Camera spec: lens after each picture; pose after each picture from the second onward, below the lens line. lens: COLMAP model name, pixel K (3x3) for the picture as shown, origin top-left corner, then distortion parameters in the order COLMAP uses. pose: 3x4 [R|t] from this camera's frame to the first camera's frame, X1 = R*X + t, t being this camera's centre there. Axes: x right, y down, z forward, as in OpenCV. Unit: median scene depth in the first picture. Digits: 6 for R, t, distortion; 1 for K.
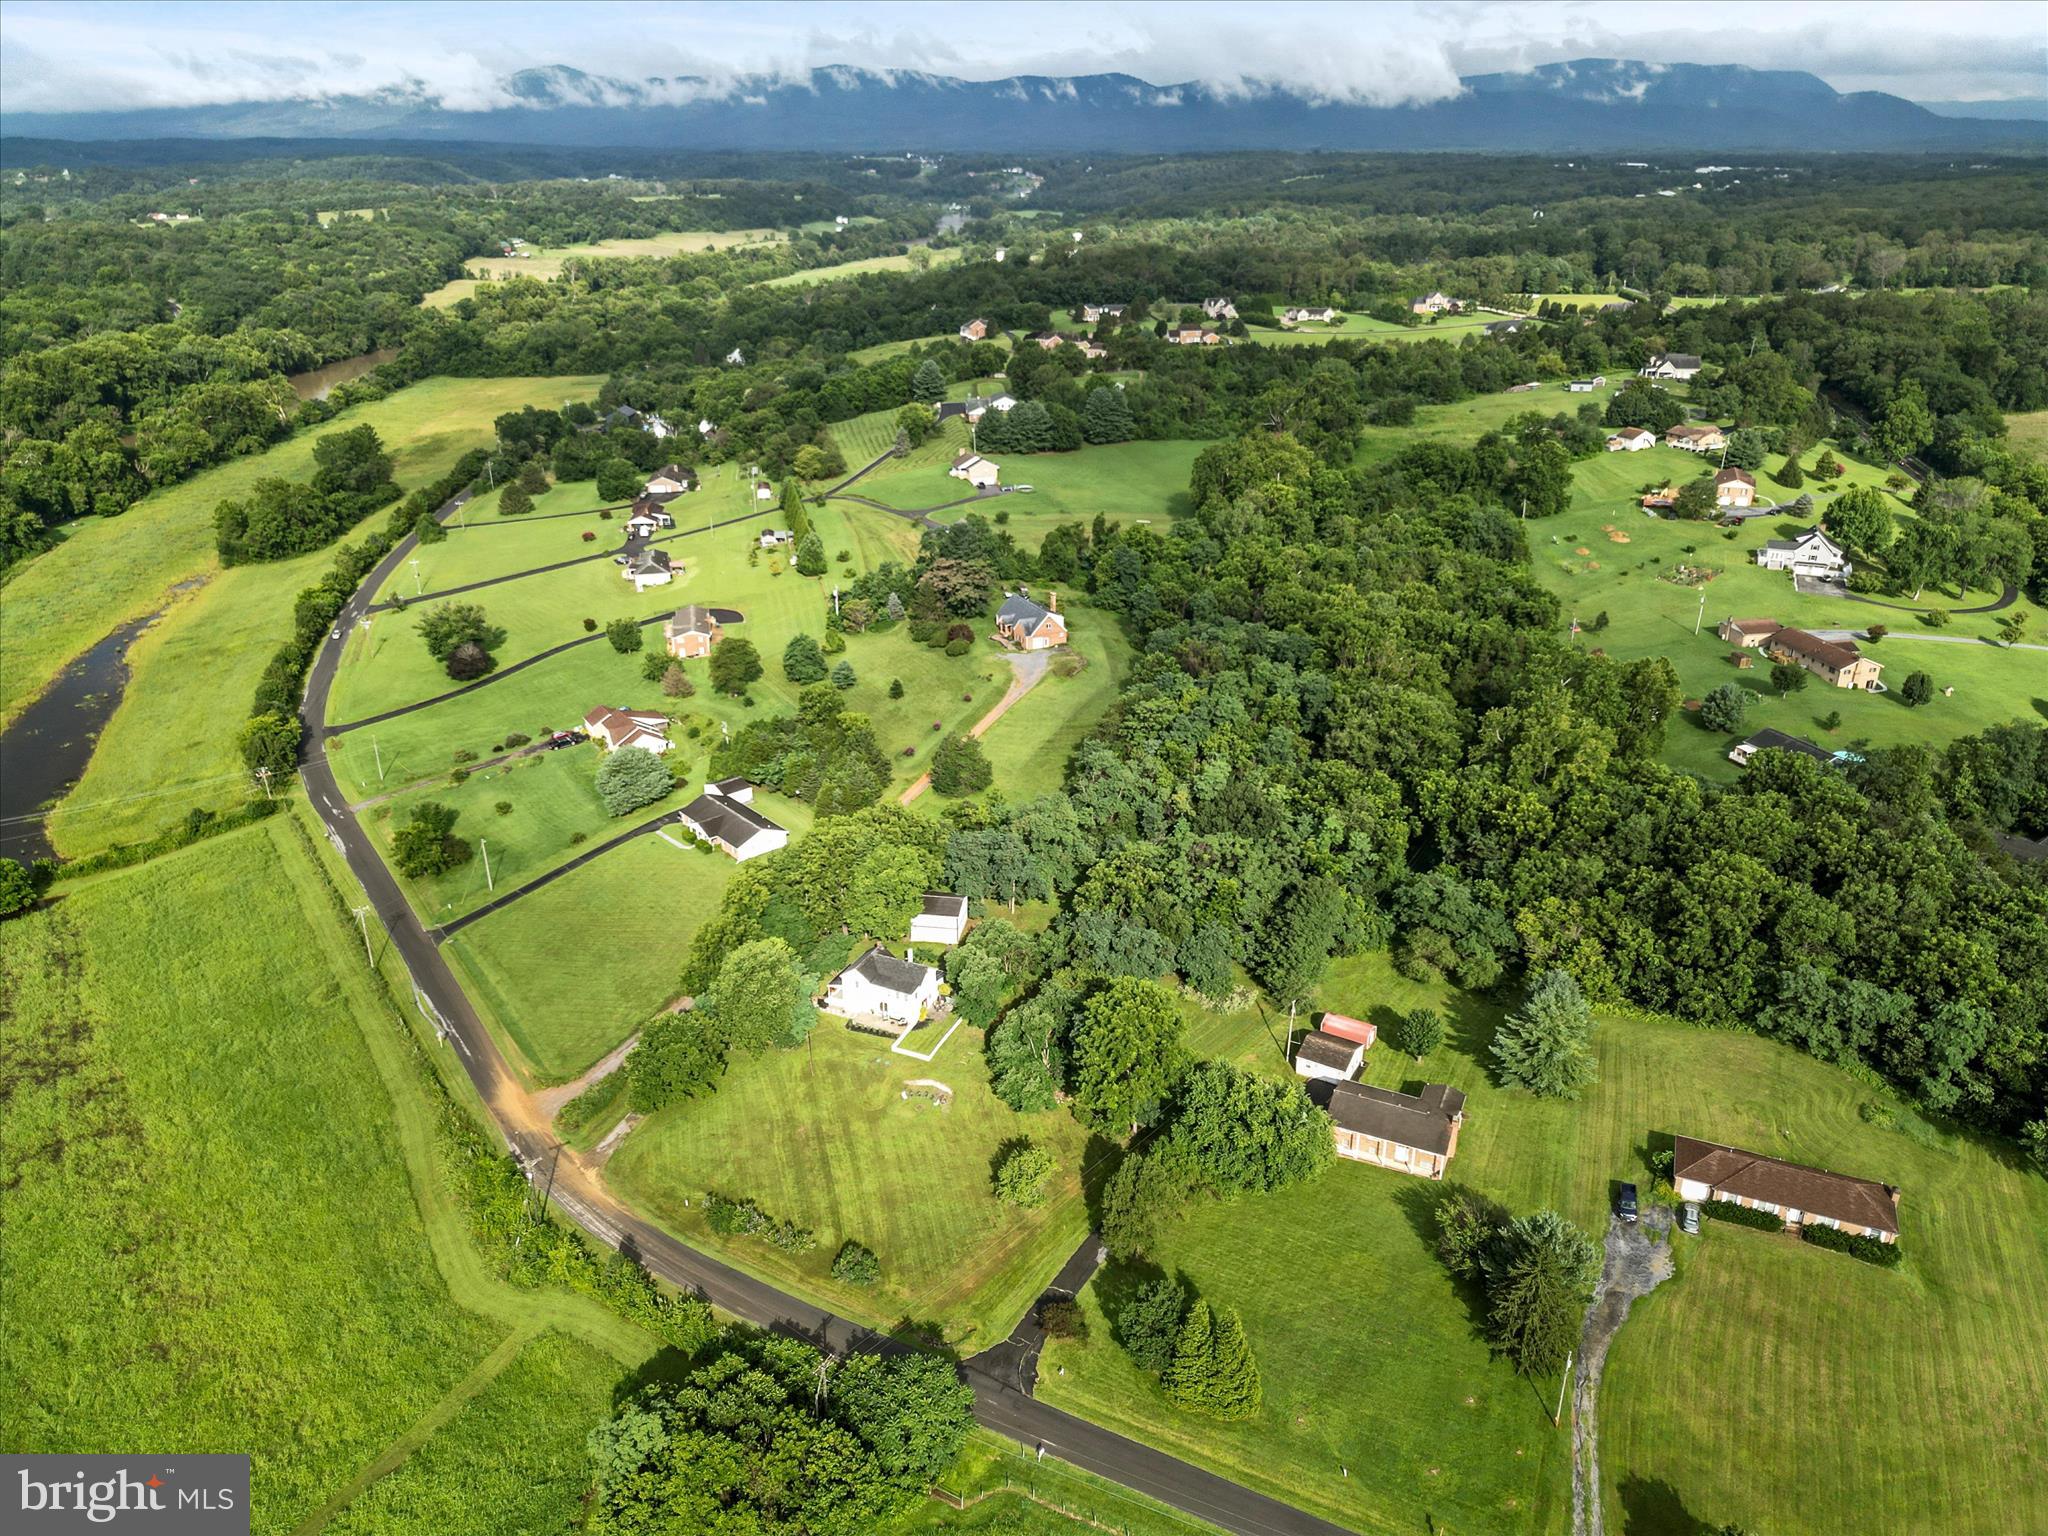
lens RADIAL K [[1434.6, 0, 1022.5], [0, 1434.6, 760.9], [0, 0, 1]] dist [0.068115, -0.054627]
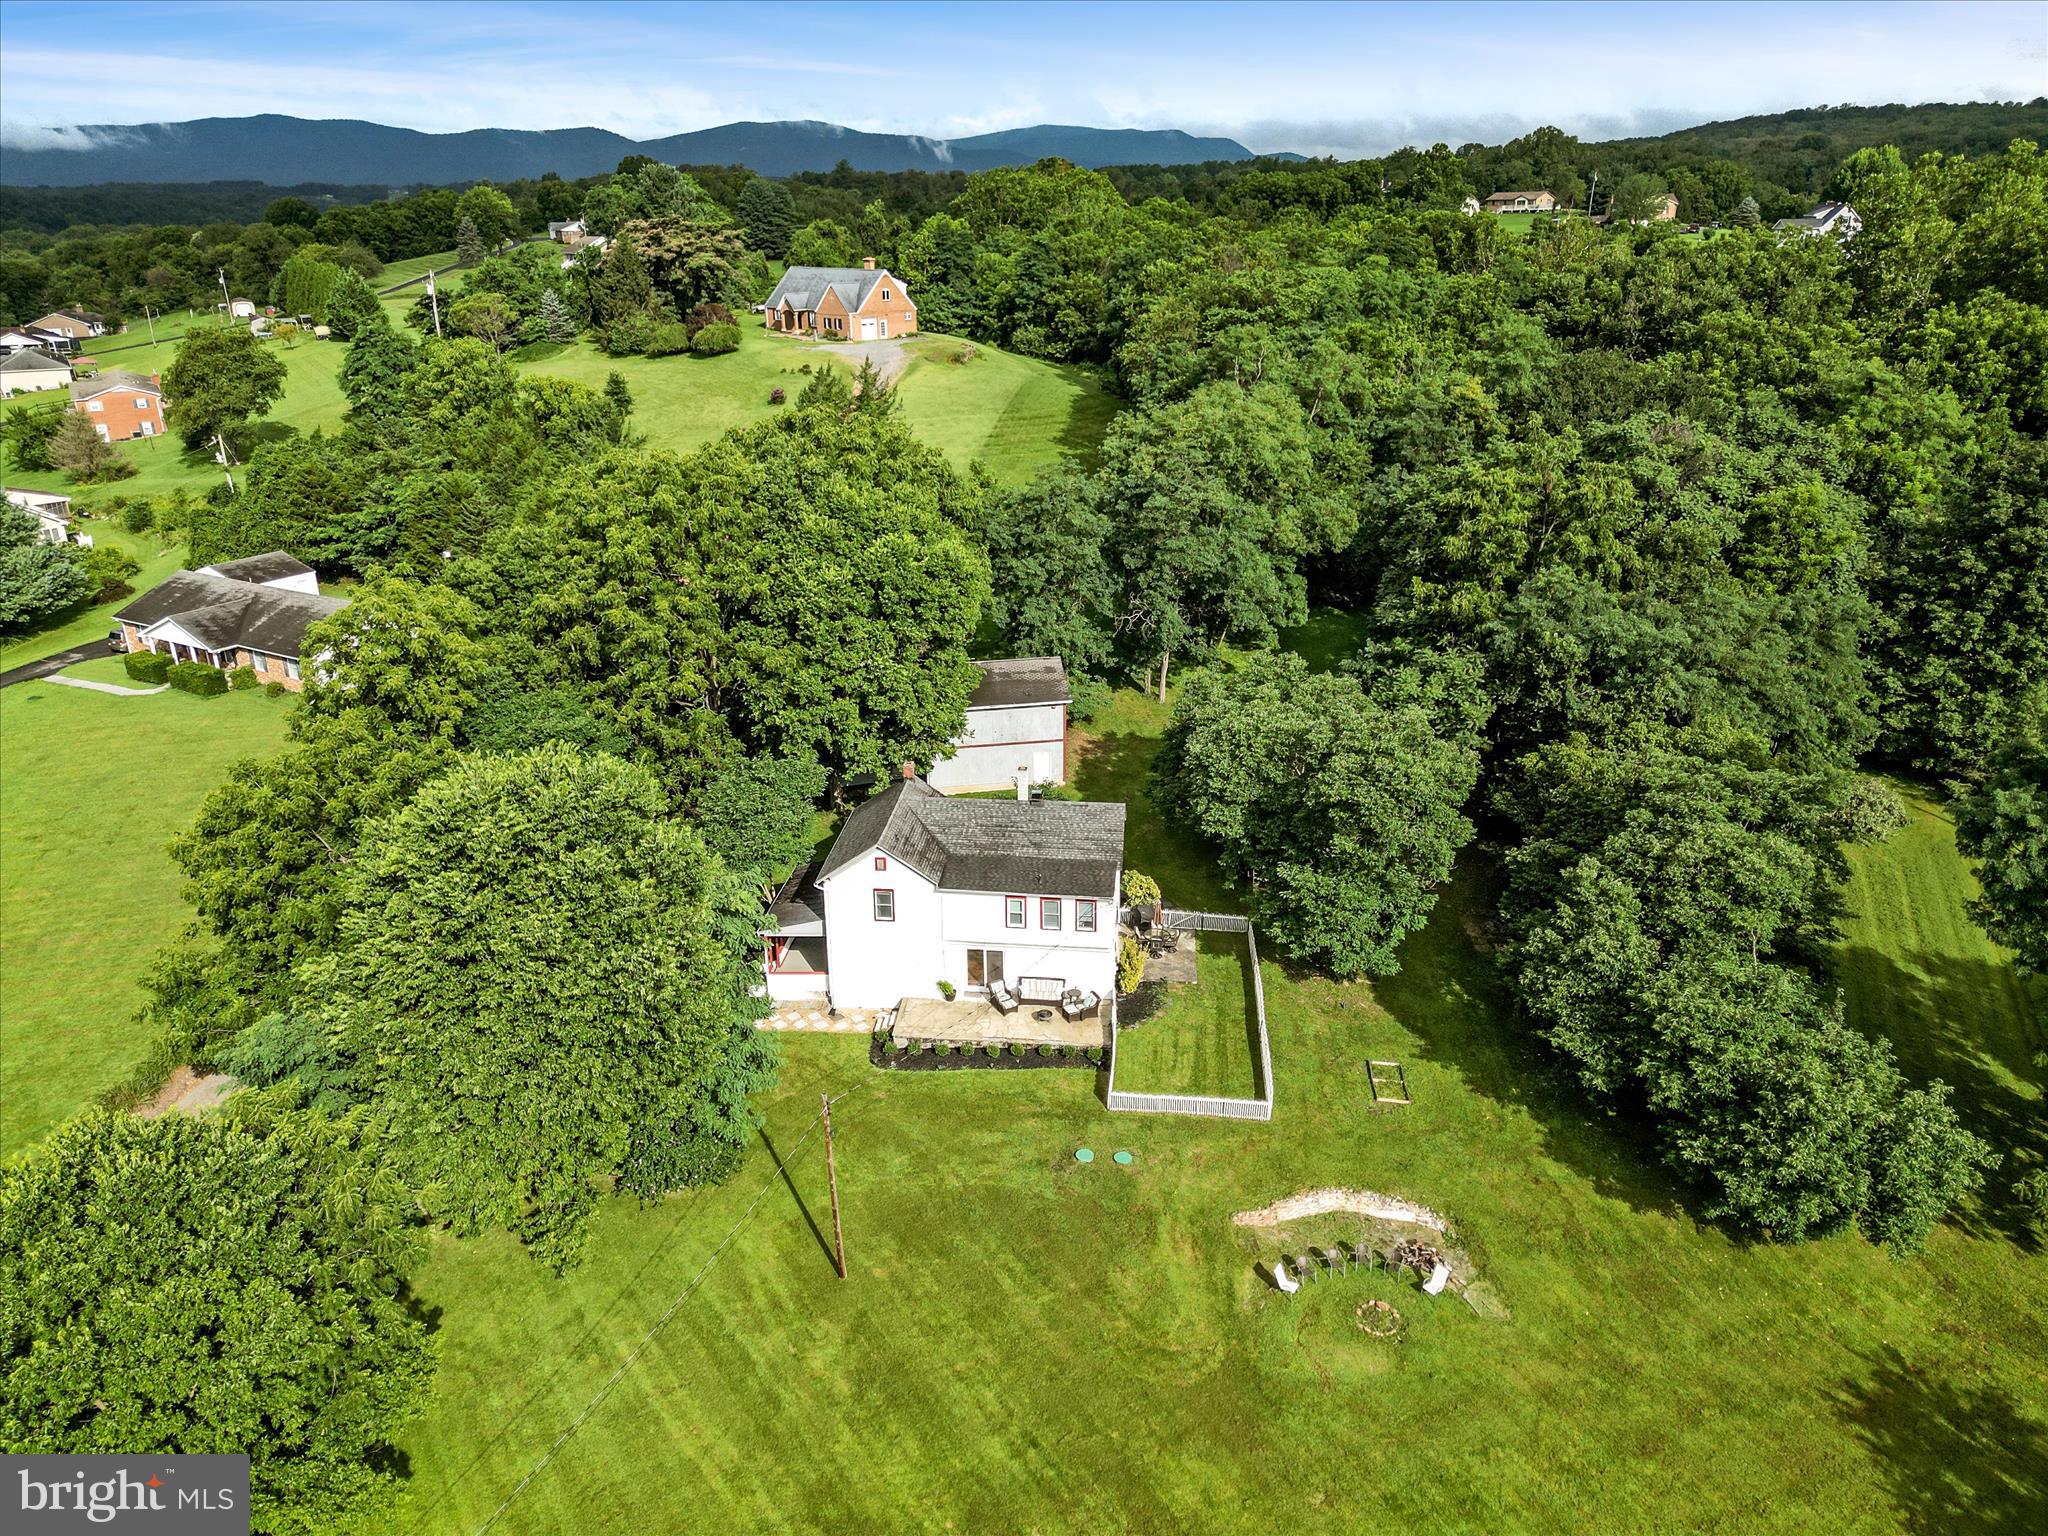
lens RADIAL K [[1434.6, 0, 1015.3], [0, 1434.6, 755.8], [0, 0, 1]] dist [0.068115, -0.054627]
pose [[0.947136, -0.121936, 0.296757, -0.143589], [0.135610, 0.990425, -0.025856, 0.116930], [-0.290763, 0.064732, 0.954603, 0.617269]]
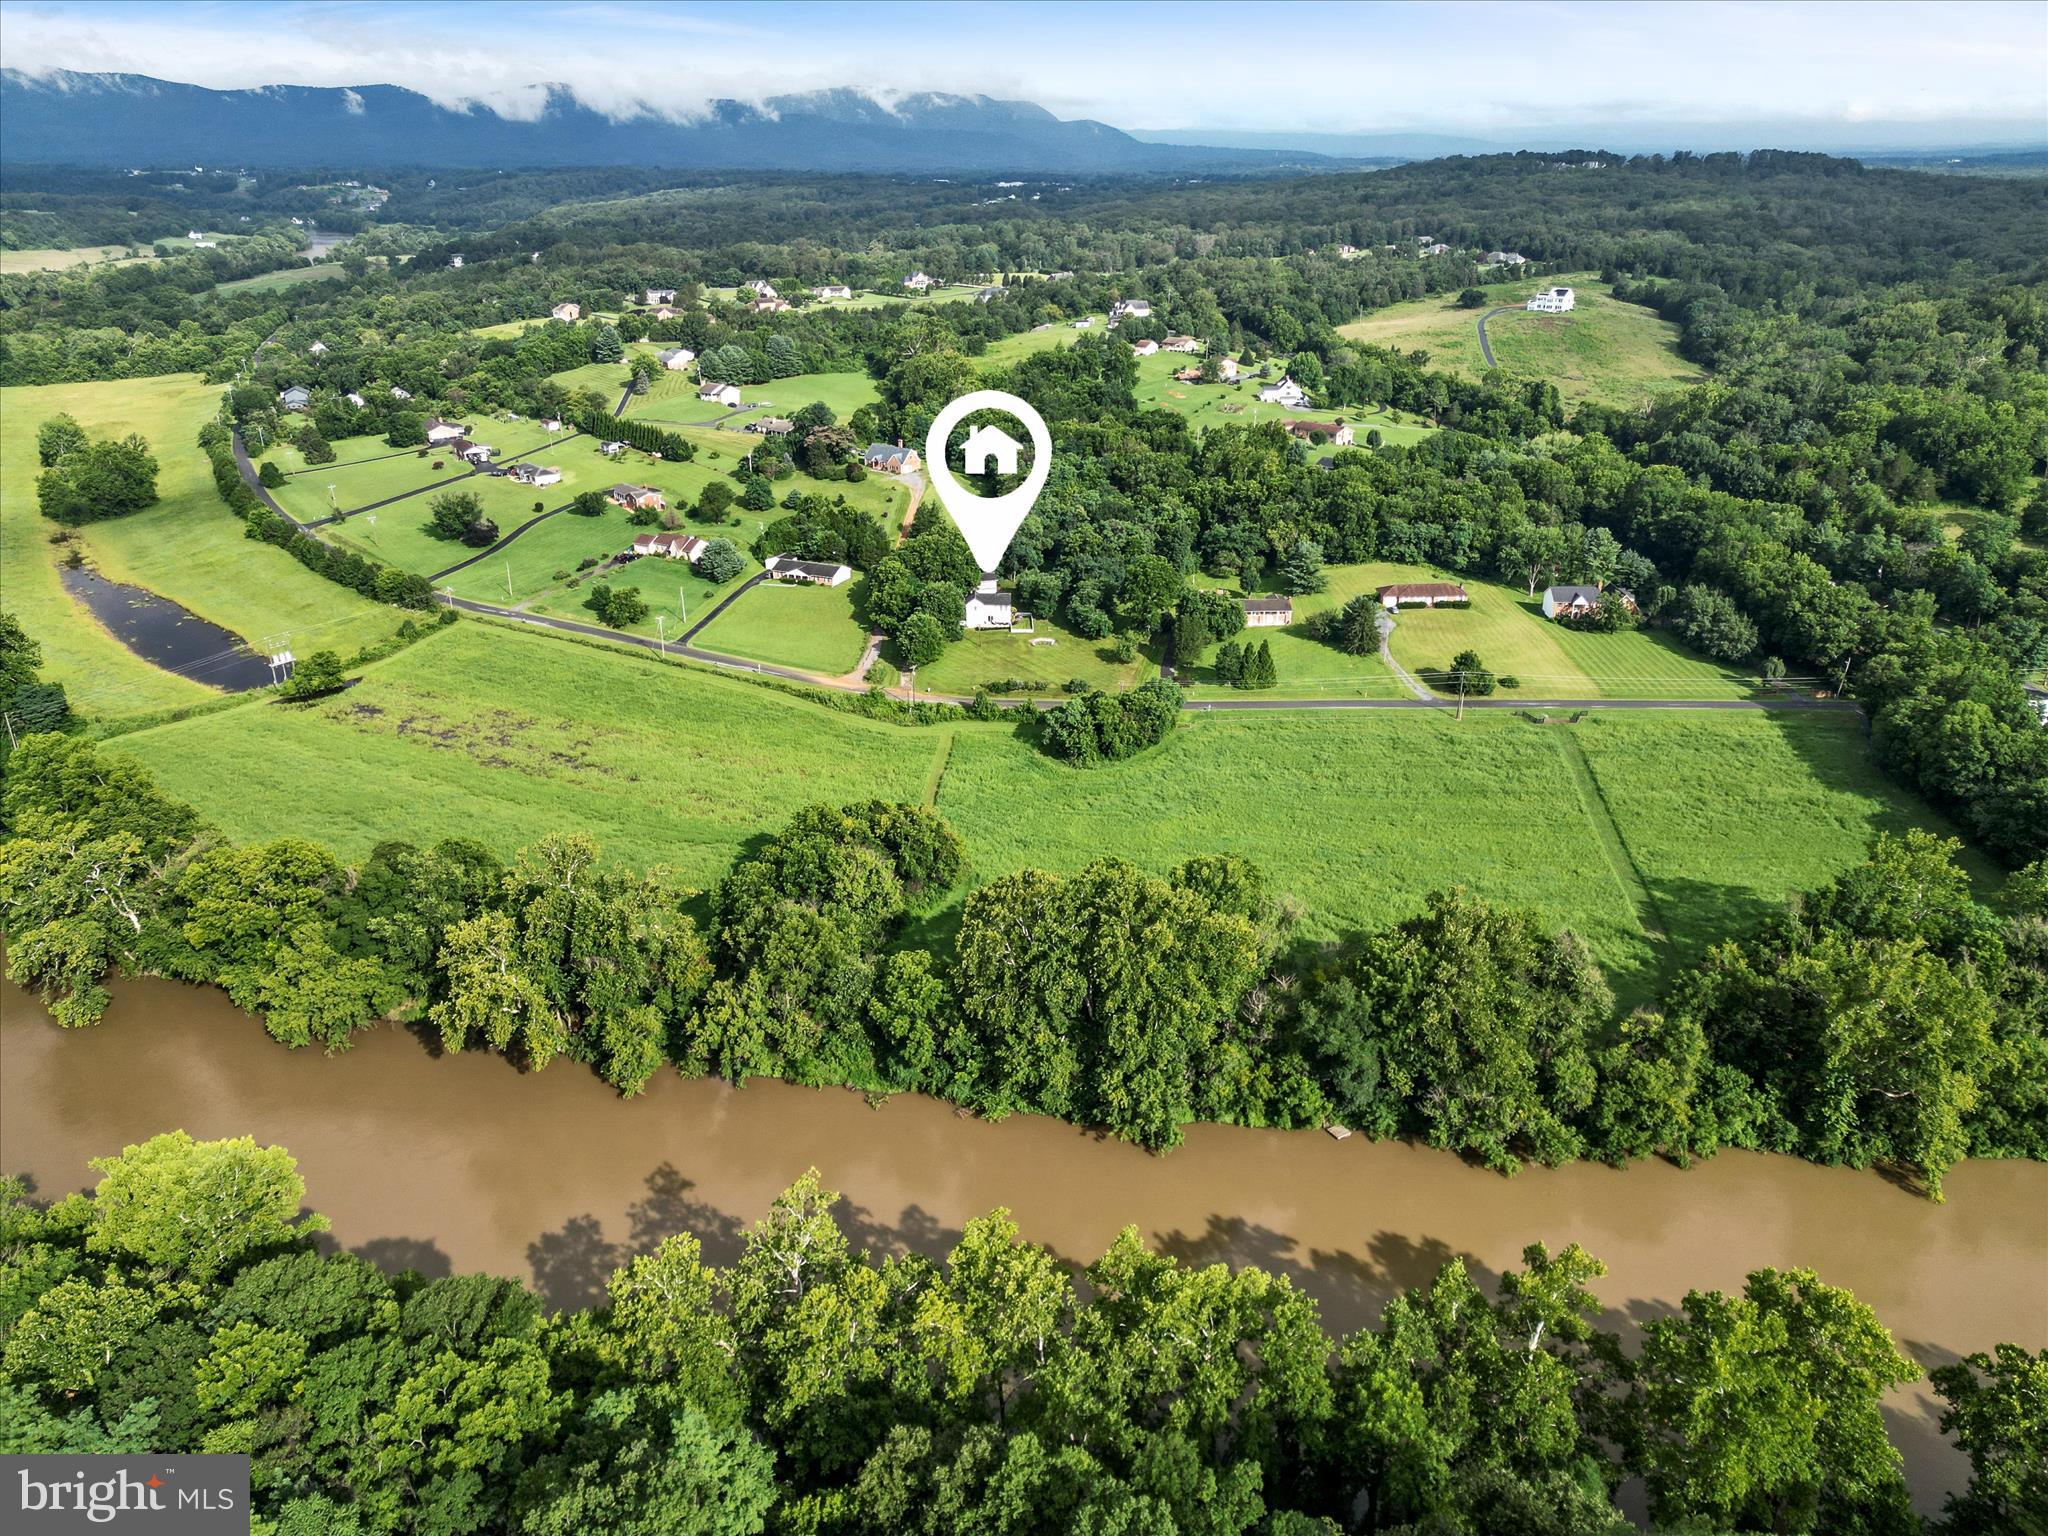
lens RADIAL K [[1434.6, 0, 1018.9], [0, 1434.6, 764.7], [0, 0, 1]] dist [0.068115, -0.054627]
pose [[0.899127, -0.170950, 0.402924, -0.702834], [0.174522, 0.984251, 0.028144, 0.262206], [-0.401389, 0.045014, 0.914801, -0.568202]]
